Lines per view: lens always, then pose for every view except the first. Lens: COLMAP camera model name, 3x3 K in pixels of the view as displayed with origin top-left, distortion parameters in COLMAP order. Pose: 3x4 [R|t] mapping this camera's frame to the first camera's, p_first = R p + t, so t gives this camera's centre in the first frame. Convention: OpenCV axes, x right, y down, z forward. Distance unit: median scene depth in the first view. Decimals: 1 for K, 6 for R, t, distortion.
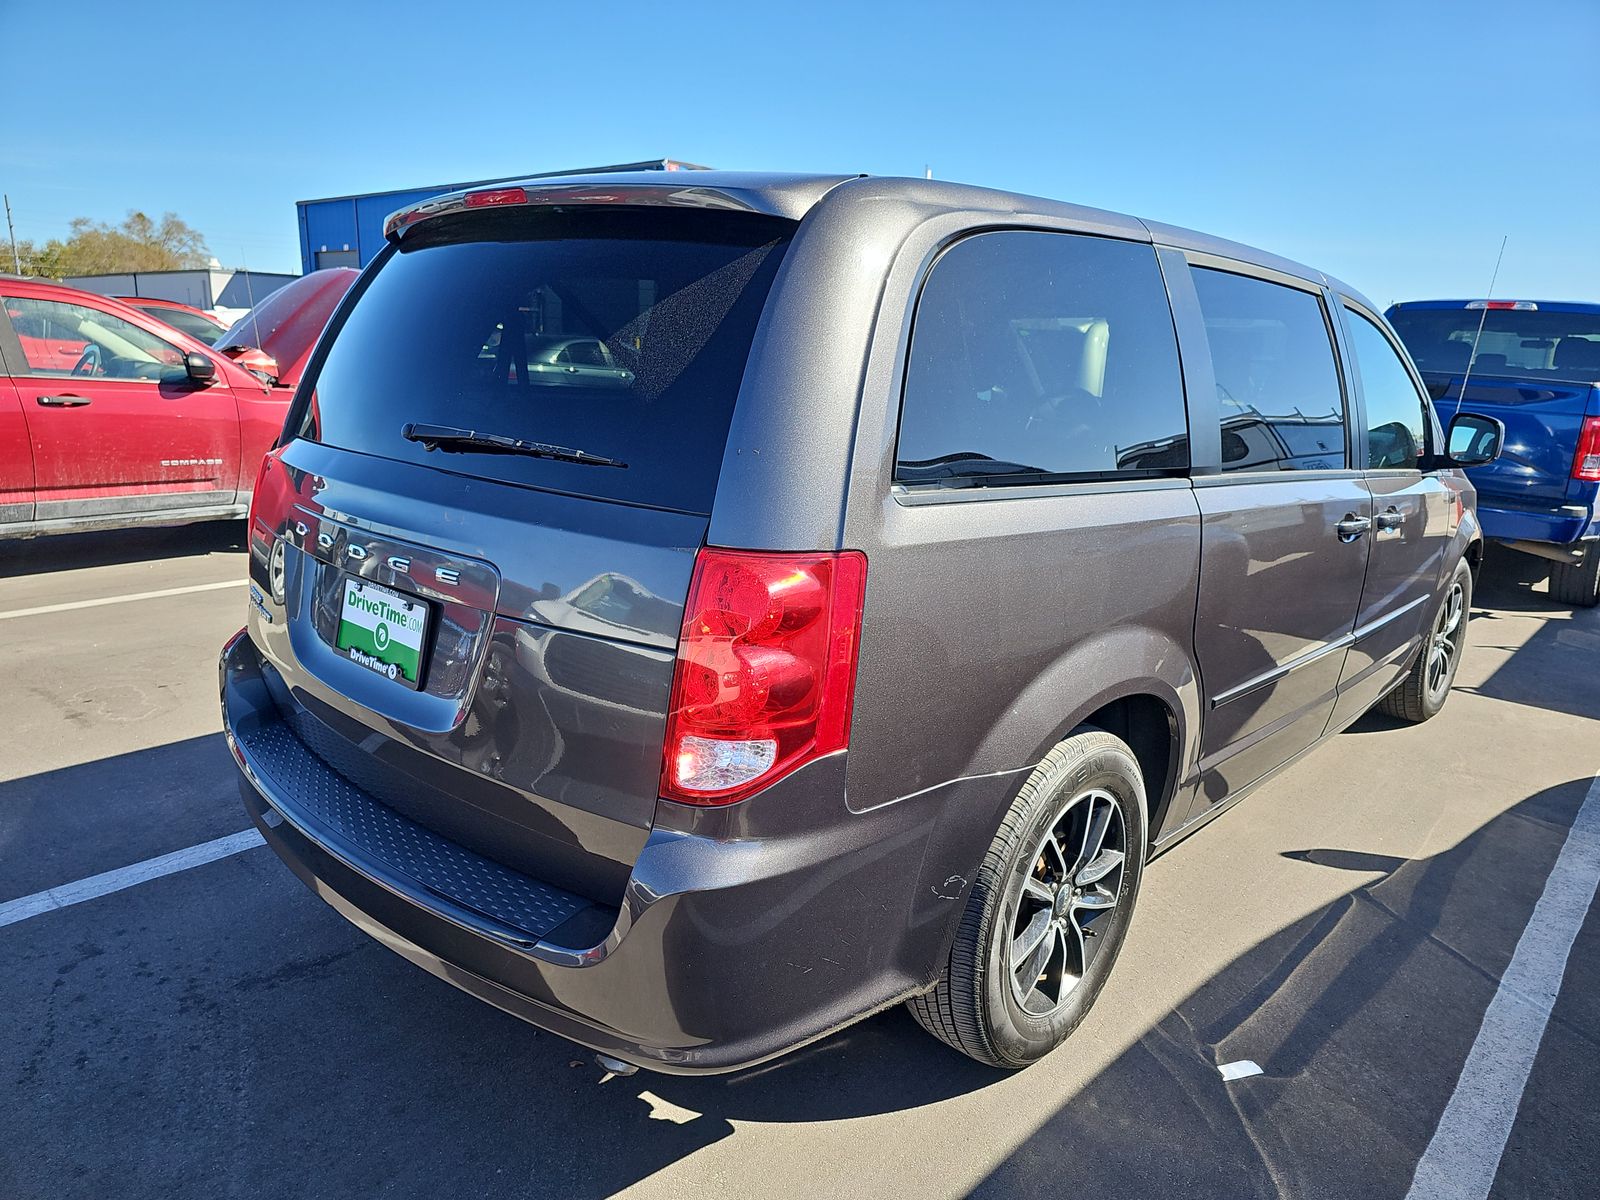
lens RADIAL K [[1070.6, 0, 800.0], [0, 1070.6, 600.0], [0, 0, 1]] dist [0.034416, -0.033776]
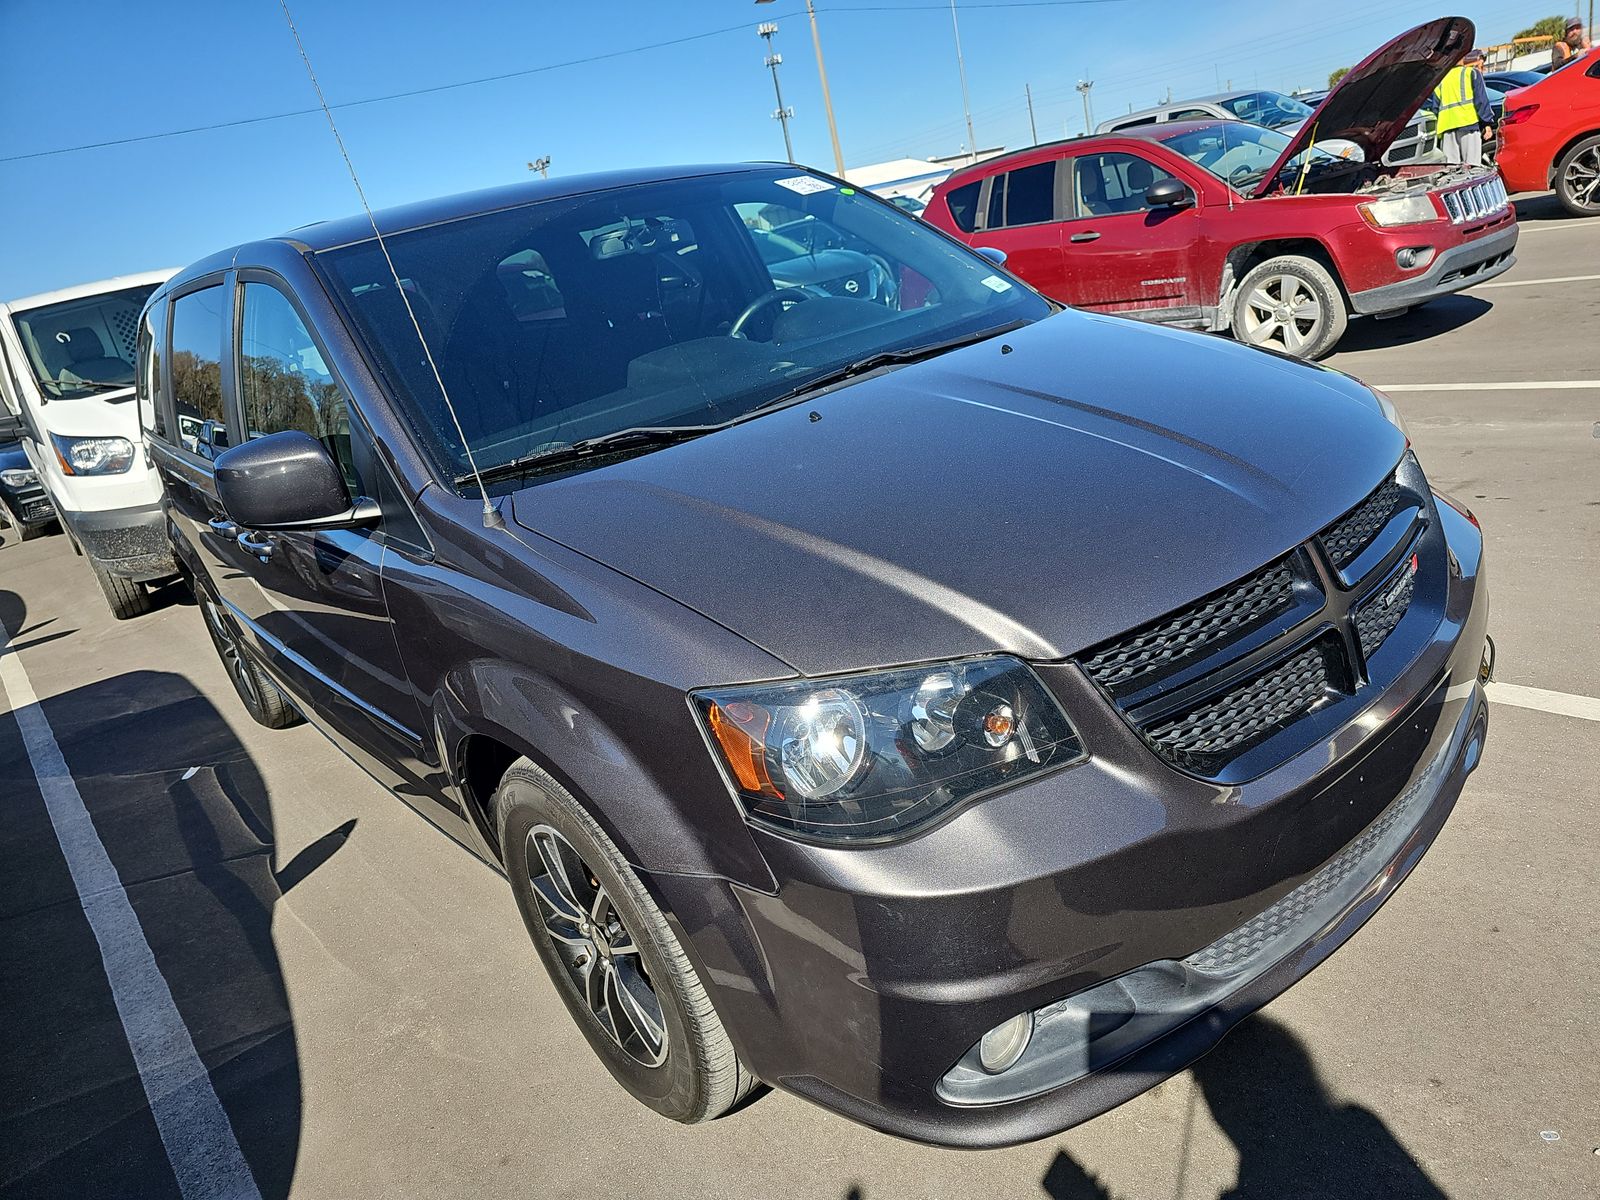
lens RADIAL K [[1070.6, 0, 800.0], [0, 1070.6, 600.0], [0, 0, 1]] dist [0.034416, -0.033776]
pose [[-0.151959, 0.314377, -0.937057, 0.818371], [-0.029986, 0.946164, 0.322295, -0.201465], [0.987932, 0.077074, -0.134351, 0.980440]]
